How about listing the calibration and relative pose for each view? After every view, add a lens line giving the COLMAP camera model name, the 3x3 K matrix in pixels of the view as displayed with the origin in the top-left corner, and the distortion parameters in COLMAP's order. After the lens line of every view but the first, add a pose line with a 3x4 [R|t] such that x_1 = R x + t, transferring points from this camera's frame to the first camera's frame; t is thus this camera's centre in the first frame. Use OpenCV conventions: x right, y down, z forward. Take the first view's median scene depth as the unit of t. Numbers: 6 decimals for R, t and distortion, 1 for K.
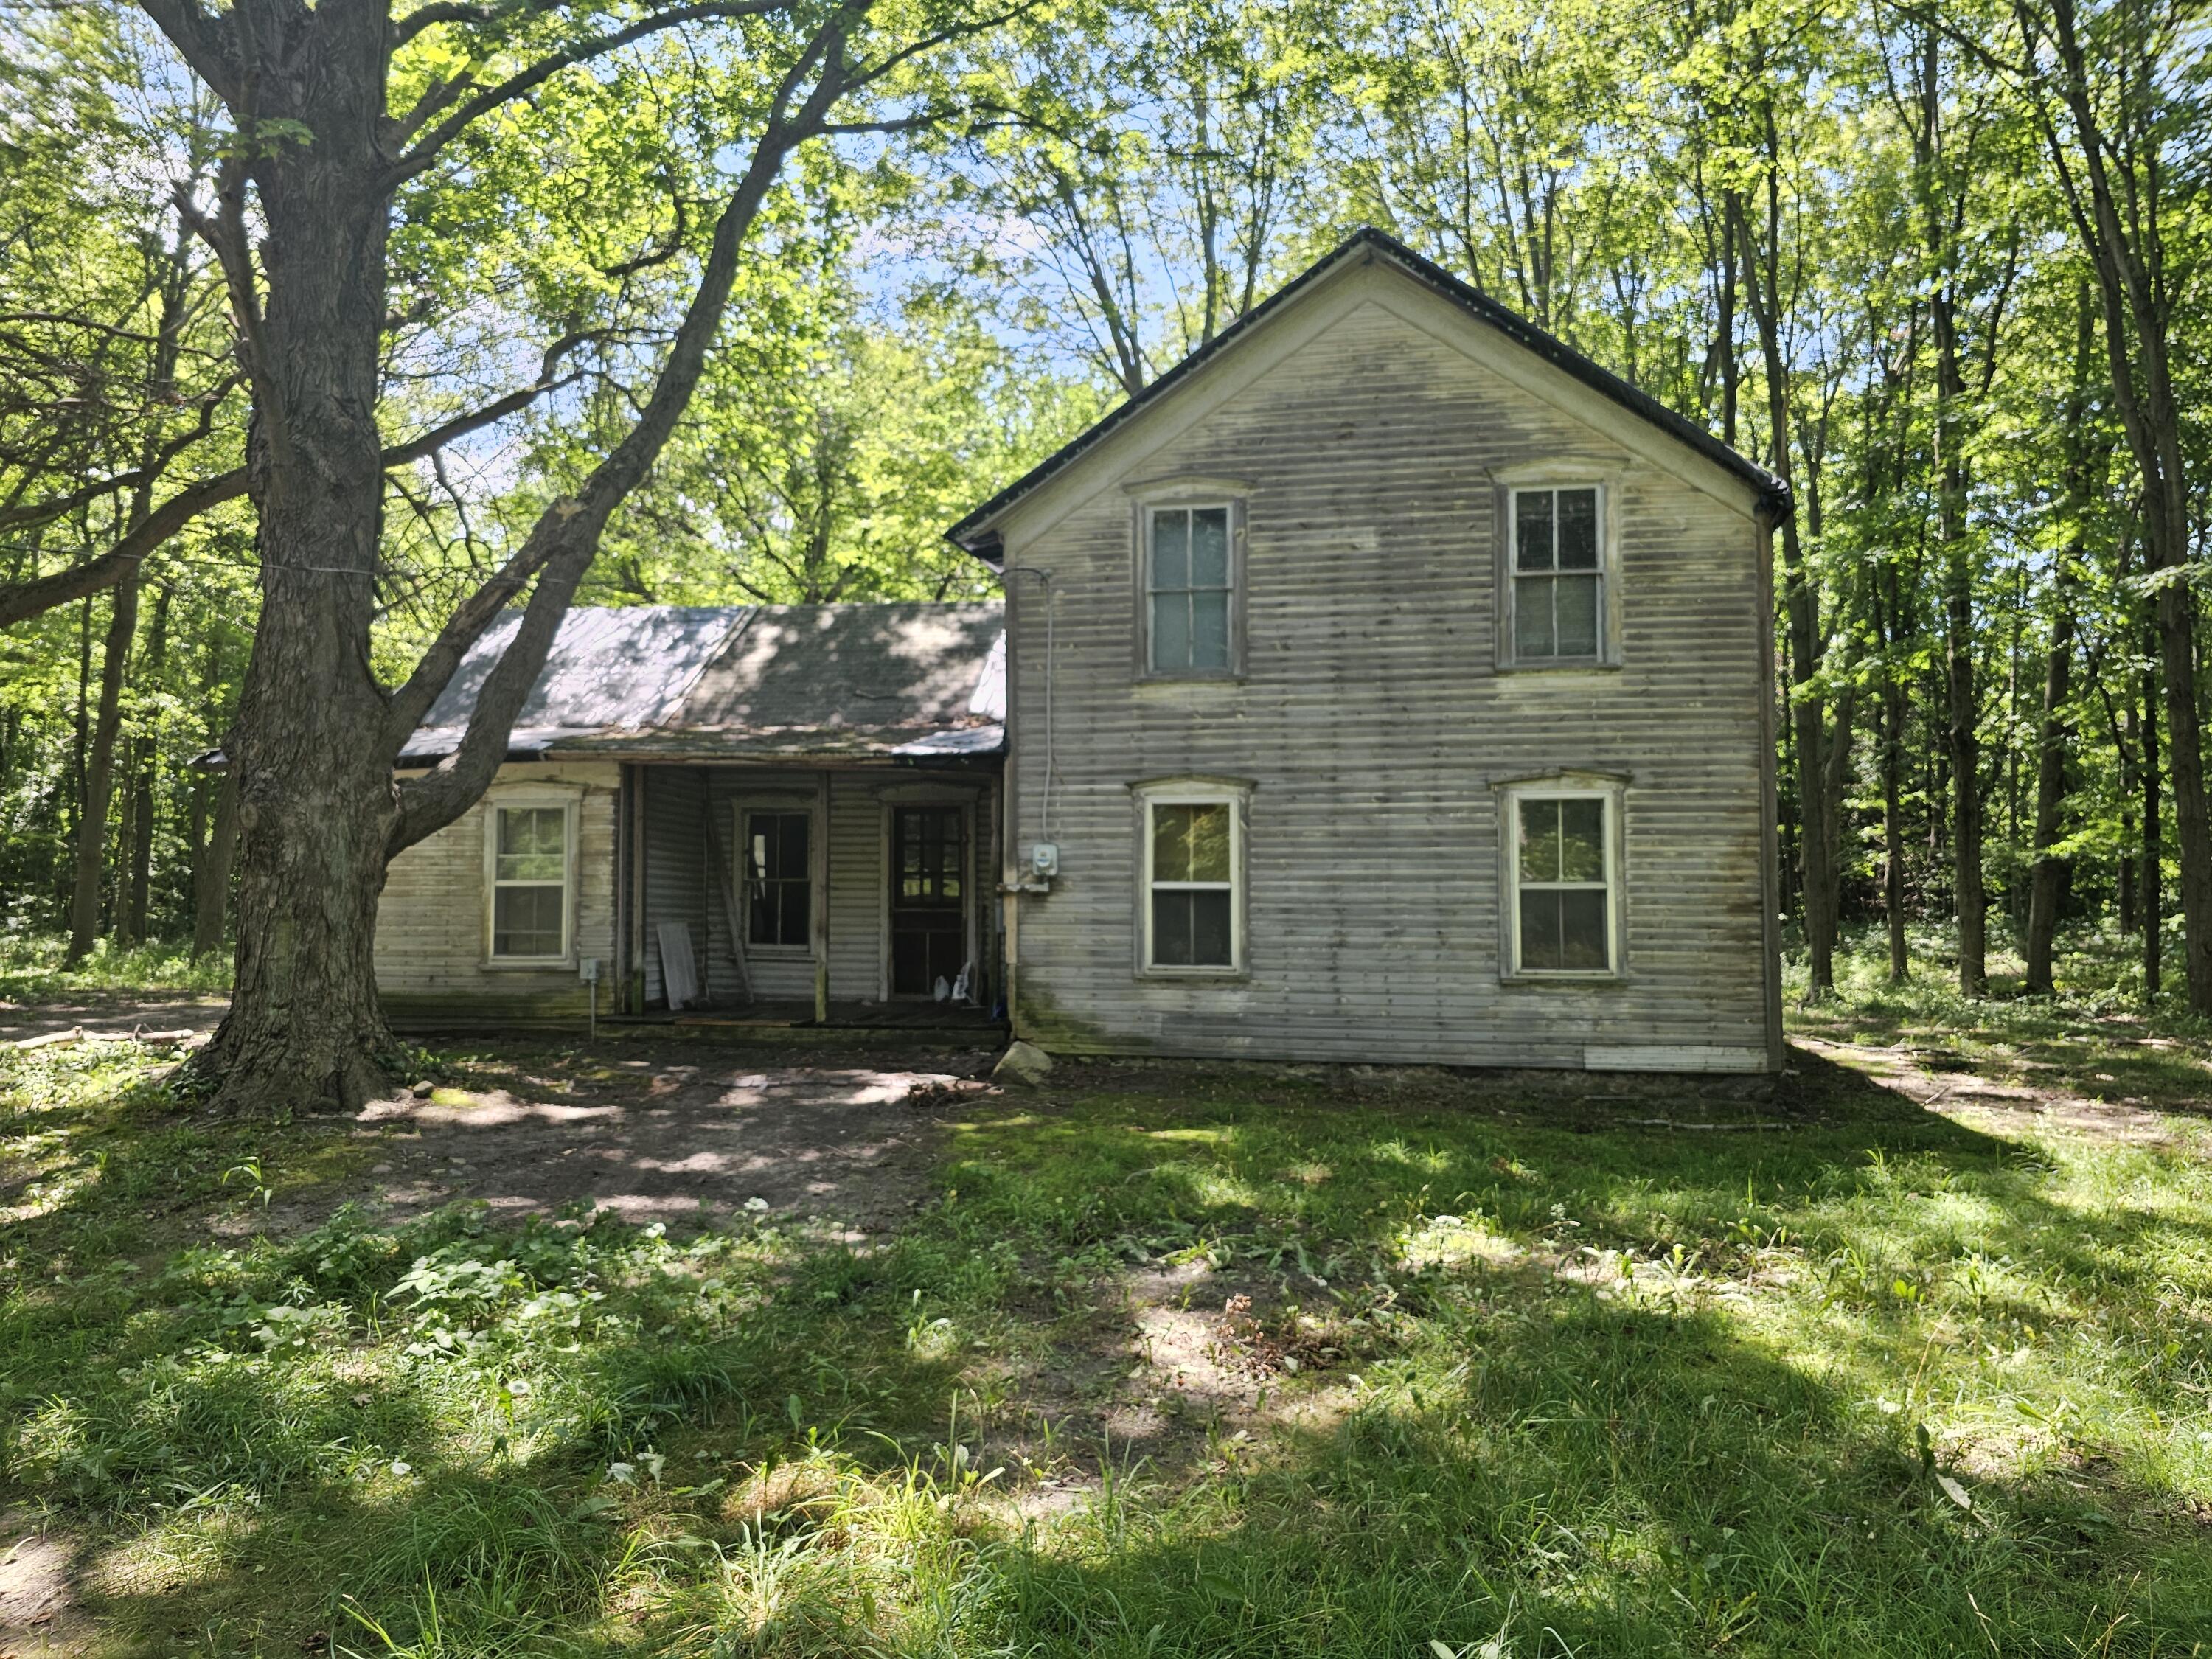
lens RADIAL K [[1488.4, 0, 1102.3], [0, 1488.4, 831.3], [0, 0, 1]] dist [0.070705, -0.070346]
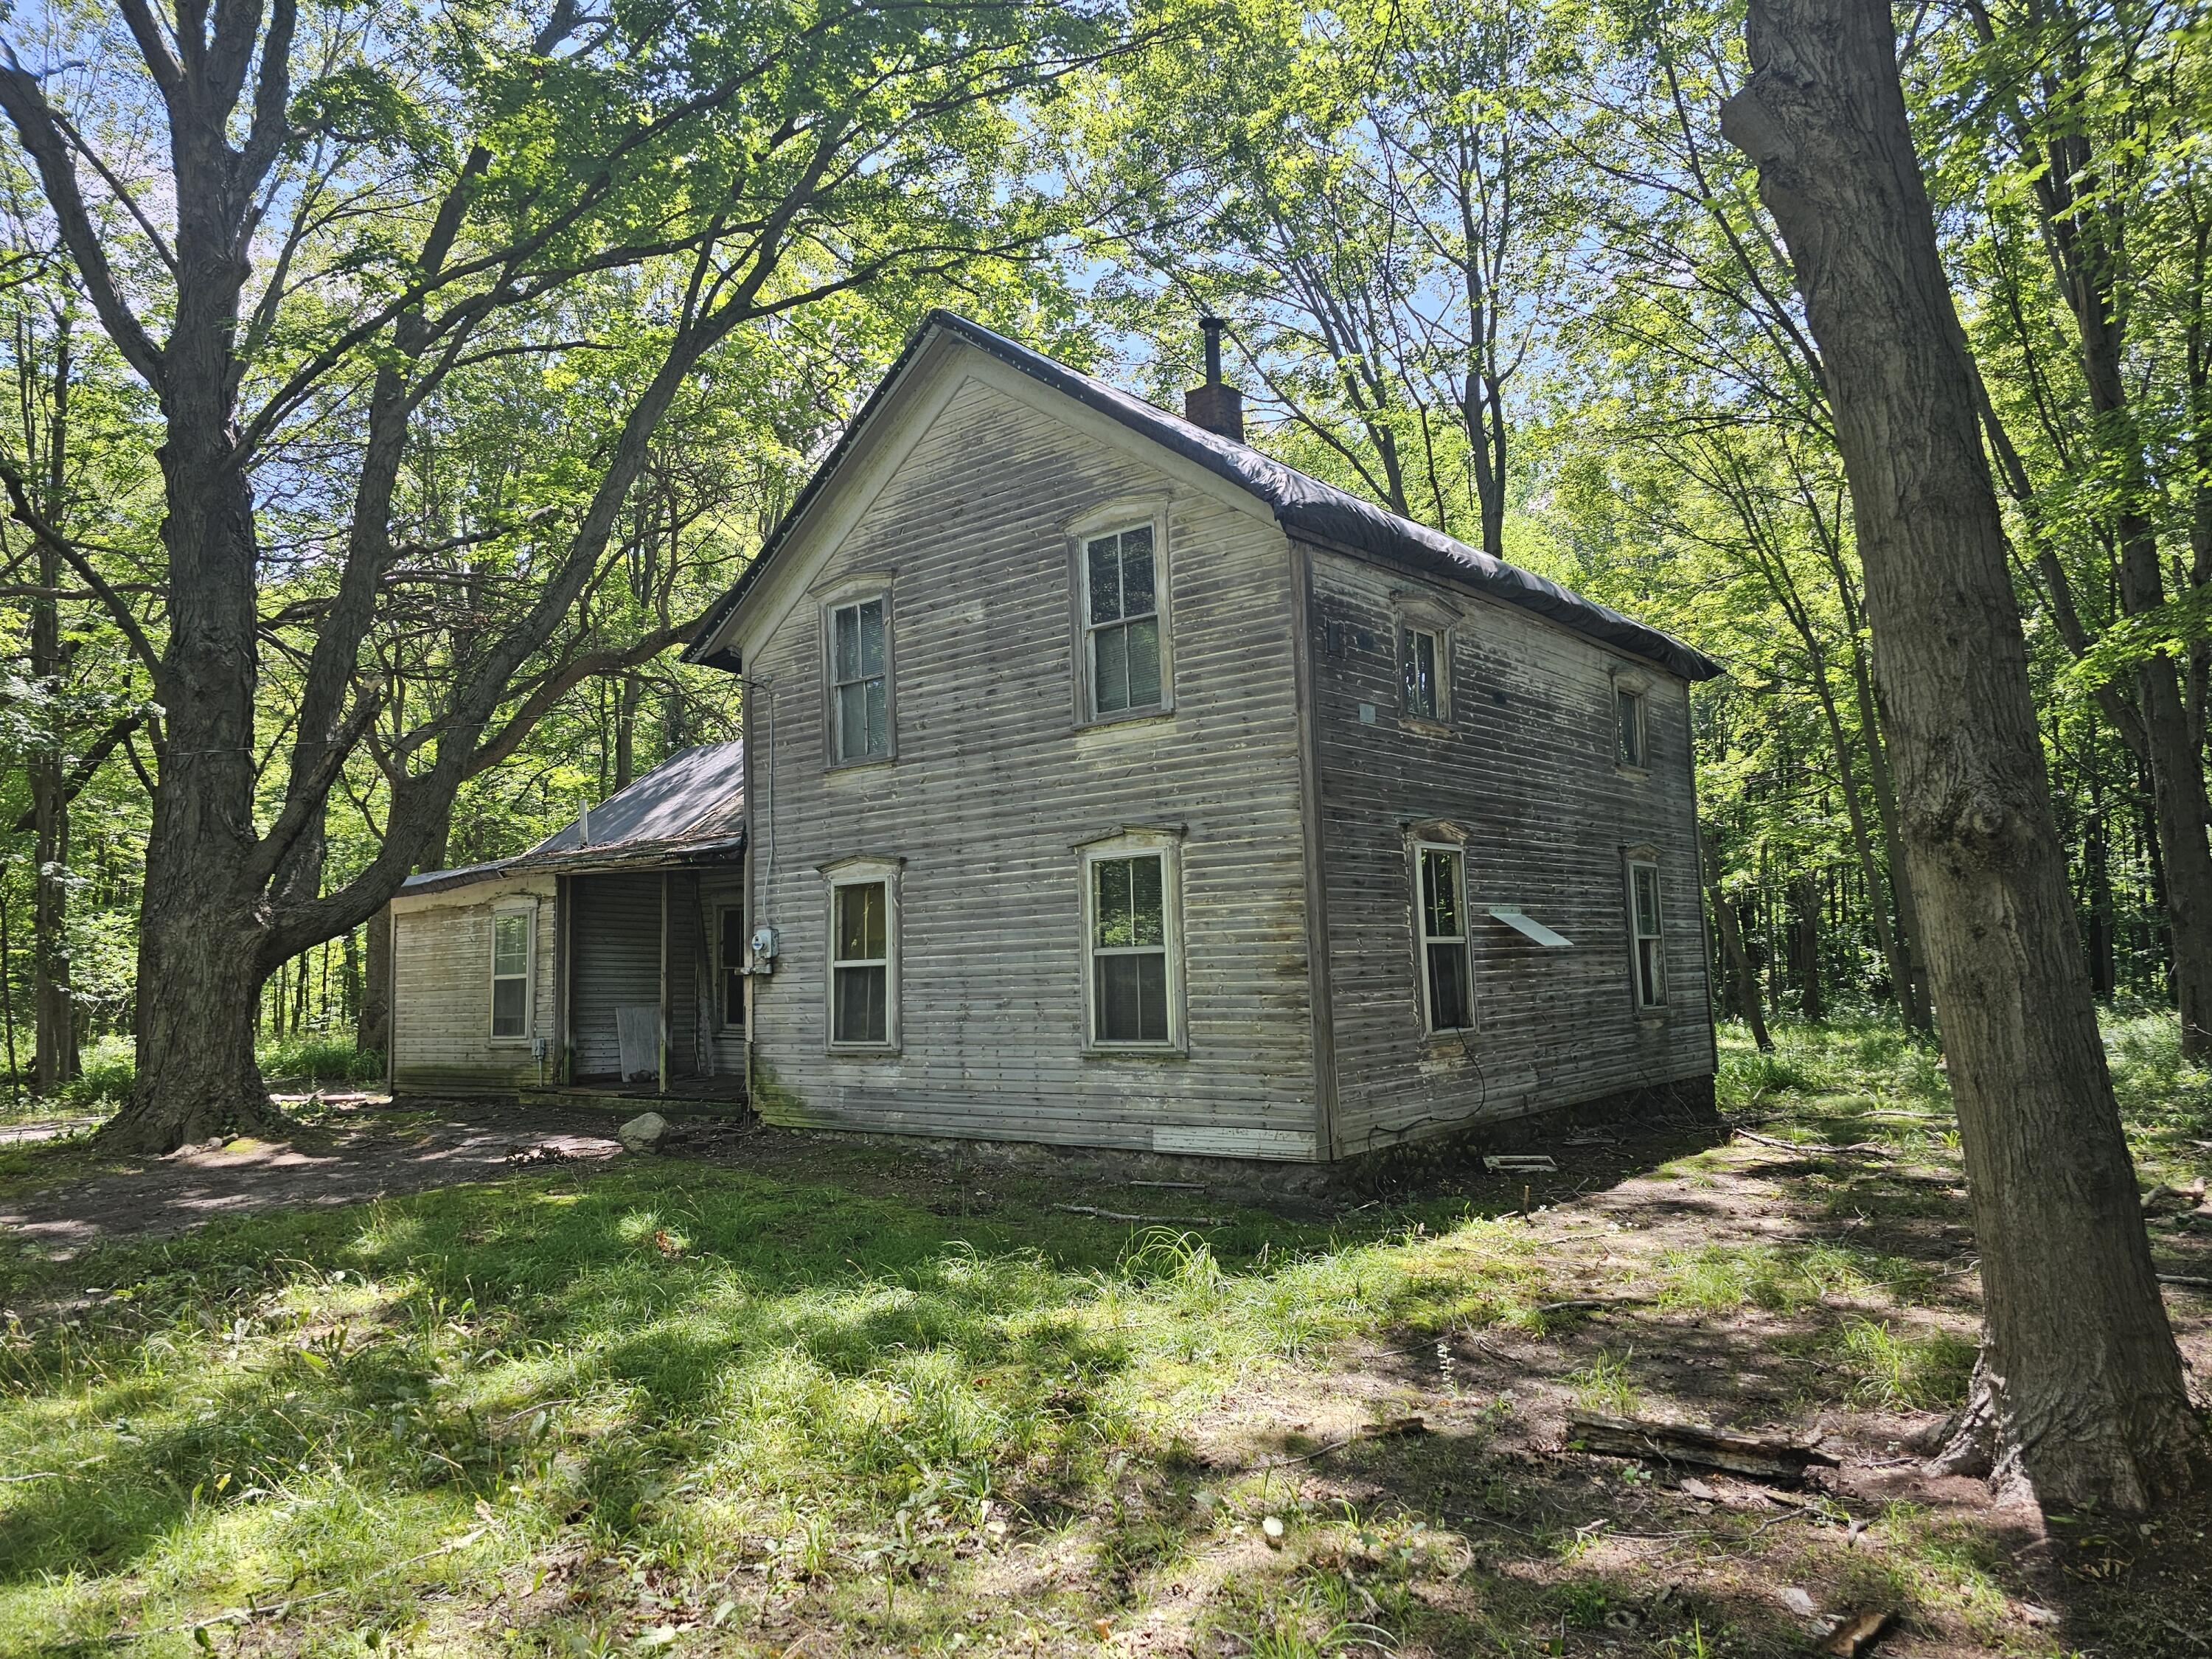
lens RADIAL K [[1488.4, 0, 1102.3], [0, 1488.4, 831.3], [0, 0, 1]] dist [0.070705, -0.070346]
pose [[0.871737, -0.072616, -0.484563, 0.734079], [0.046117, 0.996727, -0.066401, 0.022278], [0.487798, 0.035538, 0.872233, 0.176579]]
